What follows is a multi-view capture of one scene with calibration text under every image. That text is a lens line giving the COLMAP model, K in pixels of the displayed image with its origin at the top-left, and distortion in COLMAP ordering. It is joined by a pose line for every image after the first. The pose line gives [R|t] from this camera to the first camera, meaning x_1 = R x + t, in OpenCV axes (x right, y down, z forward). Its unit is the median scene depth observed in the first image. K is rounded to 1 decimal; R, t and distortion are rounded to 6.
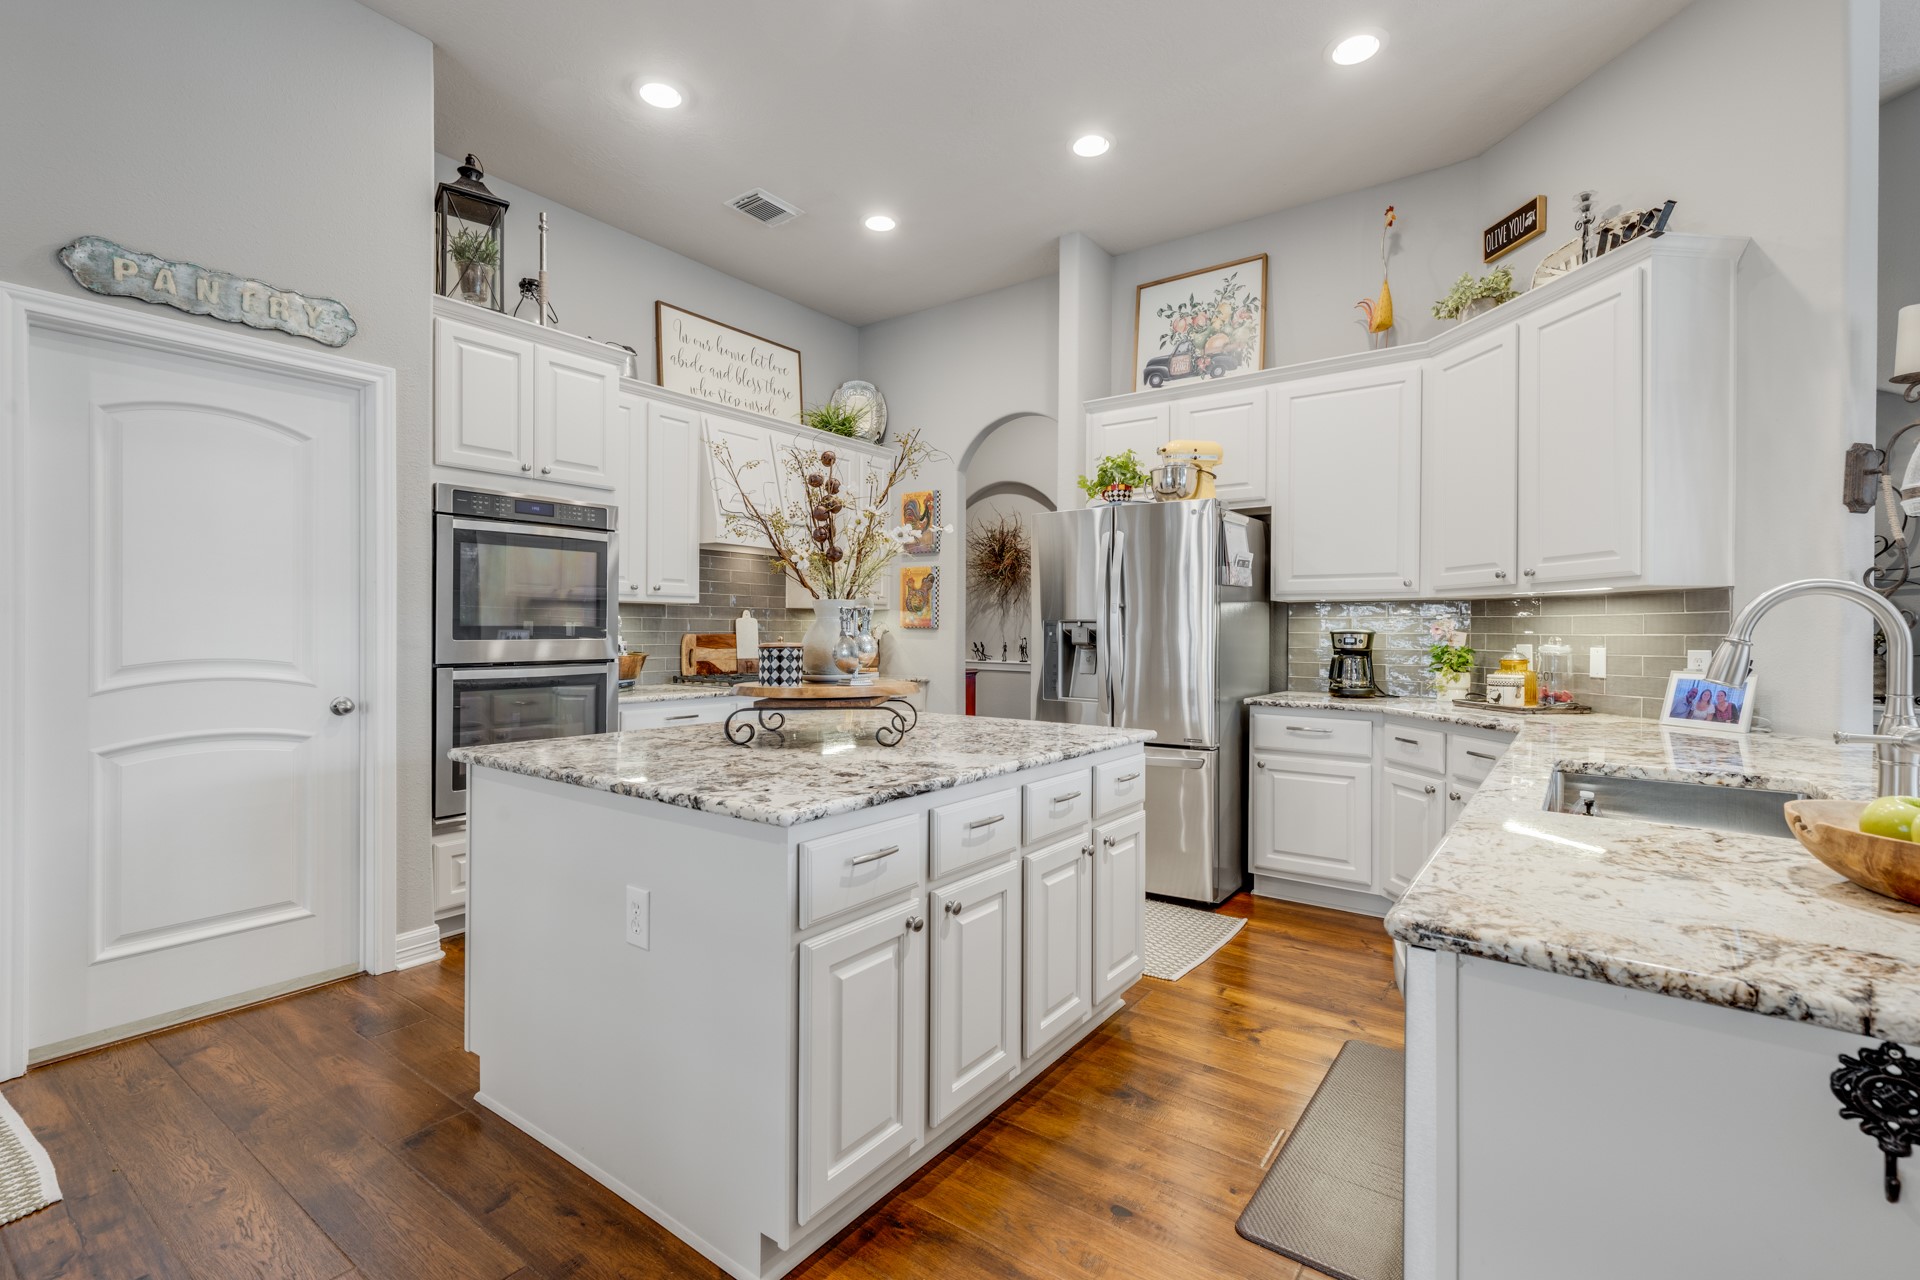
lens RADIAL K [[851.4, 0, 951.3], [0, 851.4, 648.2], [0, 0, 1]] dist [-0.001535, -0.001808]
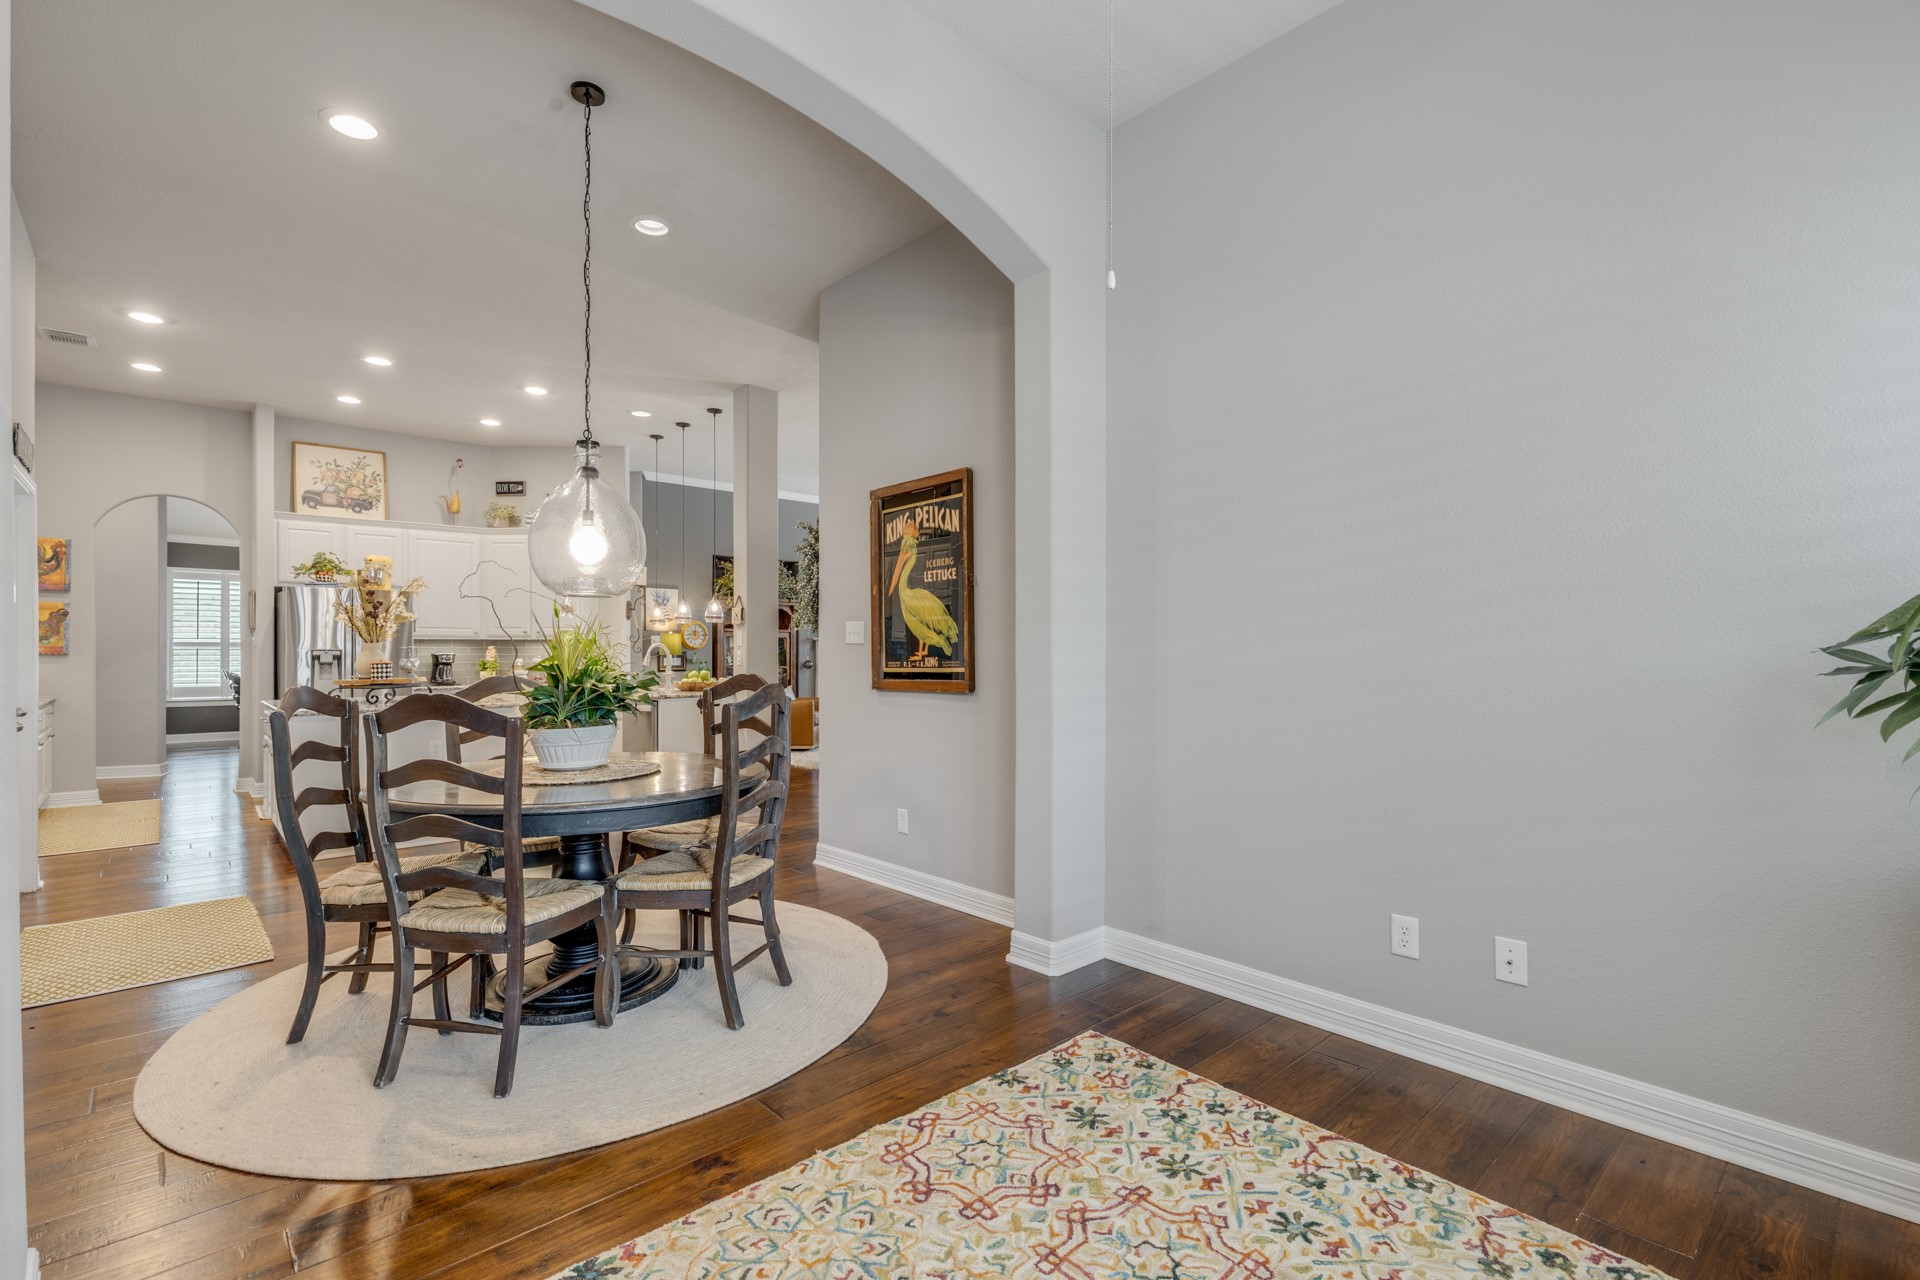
lens RADIAL K [[862.6, 0, 967.5], [0, 862.6, 650.8], [0, 0, 1]] dist [0.001209, 0.000846]
pose [[0.187087, -0.007352, 0.982316, -1.333004], [0.021911, 0.999754, 0.003309, -0.007776], [-0.982099, 0.020904, 0.187202, -0.637300]]
